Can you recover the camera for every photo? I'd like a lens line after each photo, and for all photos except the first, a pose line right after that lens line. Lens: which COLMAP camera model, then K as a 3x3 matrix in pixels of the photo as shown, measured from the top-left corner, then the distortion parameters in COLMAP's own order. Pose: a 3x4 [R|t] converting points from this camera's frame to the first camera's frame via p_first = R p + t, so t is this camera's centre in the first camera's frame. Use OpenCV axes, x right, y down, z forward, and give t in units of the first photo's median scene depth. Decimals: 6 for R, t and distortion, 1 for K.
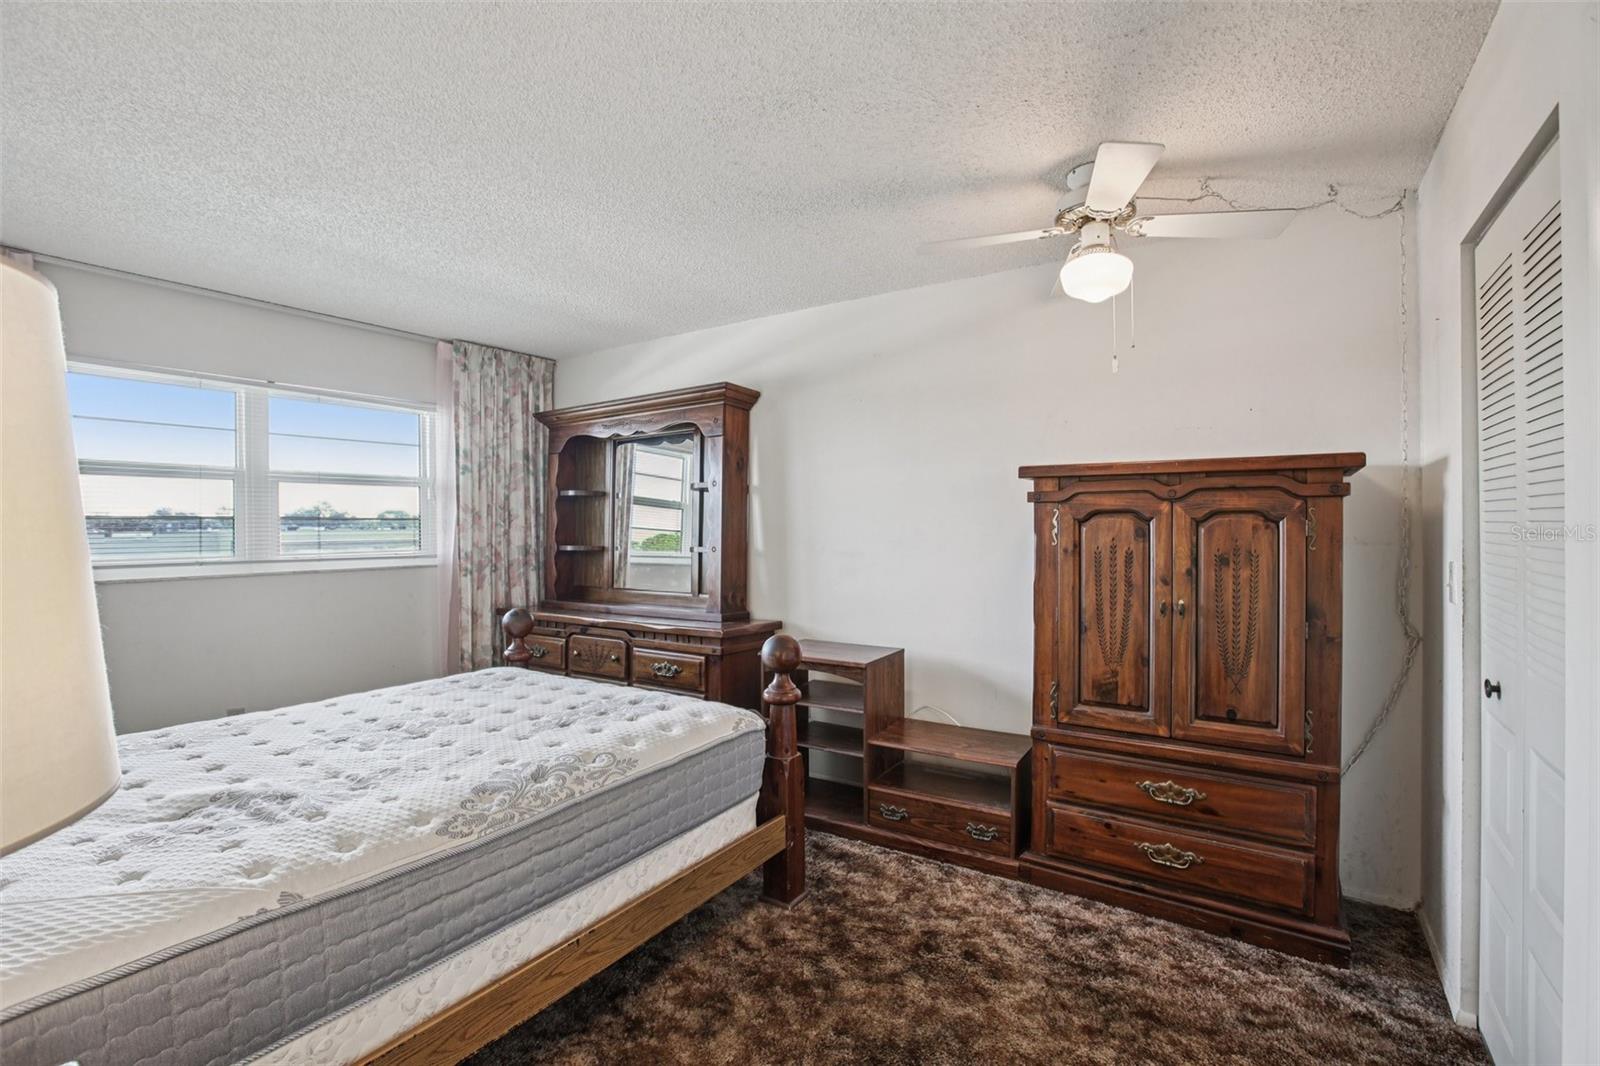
lens RADIAL K [[747.0, 0, 800.4], [0, 747.0, 529.5], [0, 0, 1]] dist [-0.002468, 0.010251]
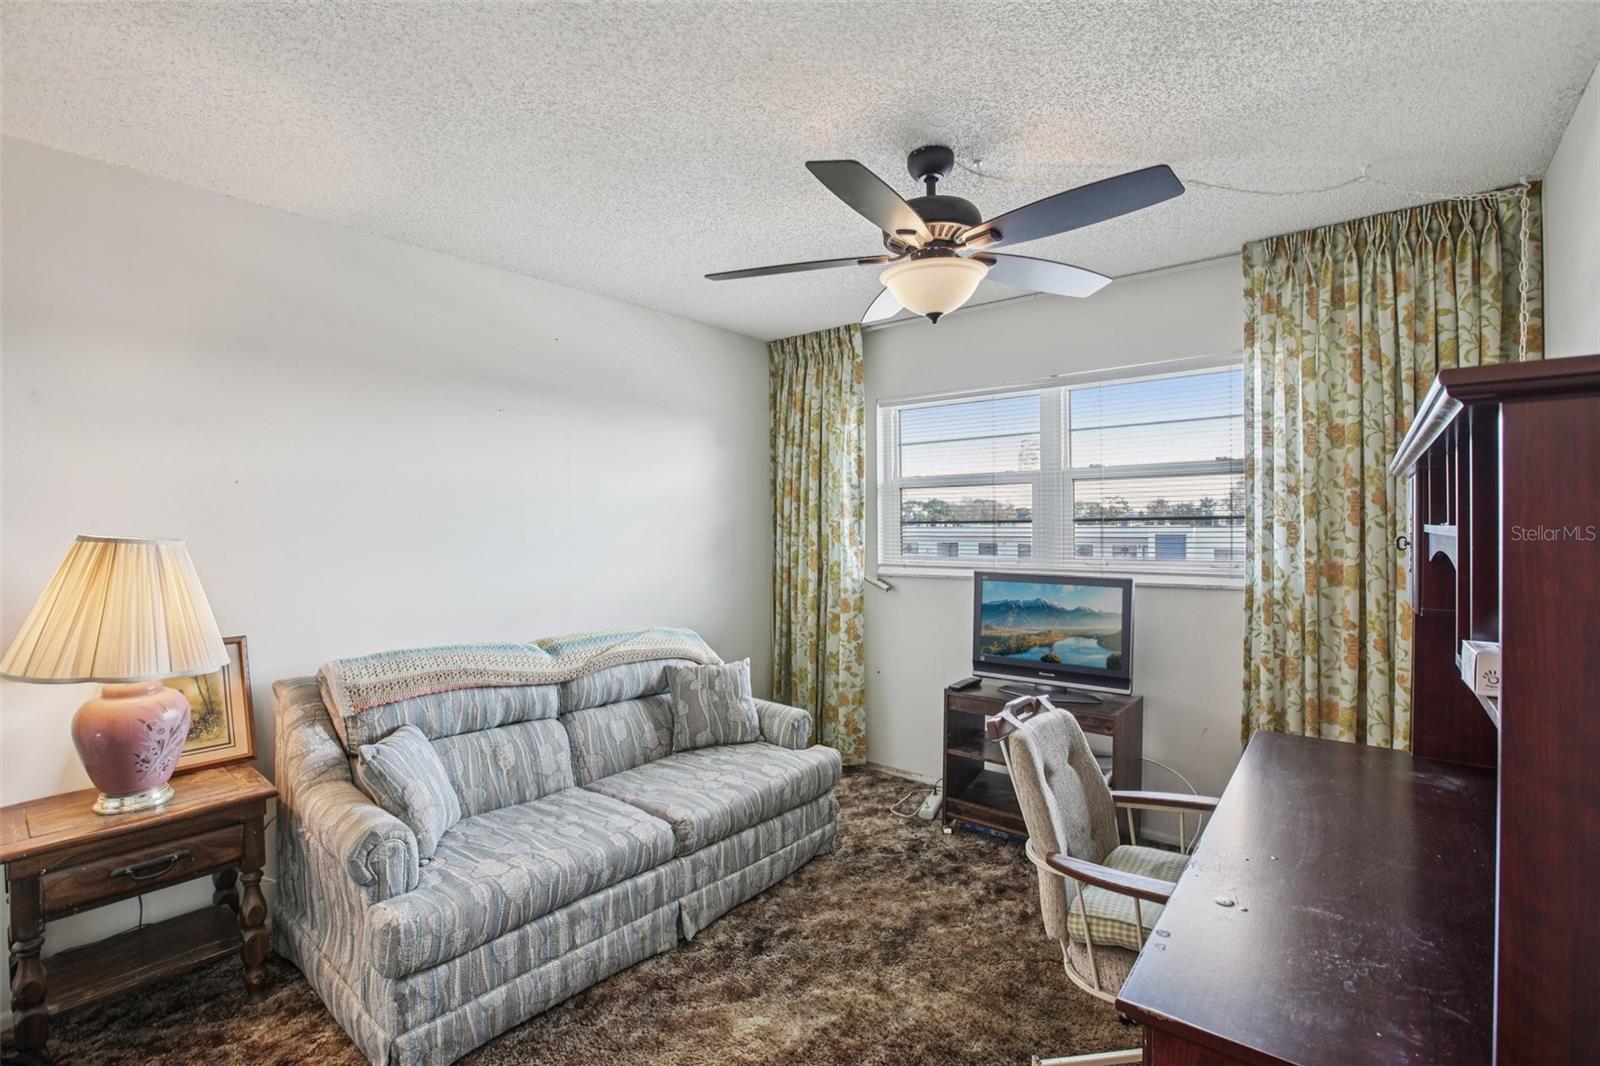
lens RADIAL K [[747.0, 0, 800.0], [0, 747.0, 526.9], [0, 0, 1]] dist [-0.002468, 0.010251]
pose [[-0.092183, 0.002973, -0.995738, 1.722465], [-0.006636, 0.999972, 0.003600, -0.001907], [0.995720, 0.006940, -0.092160, 0.975397]]
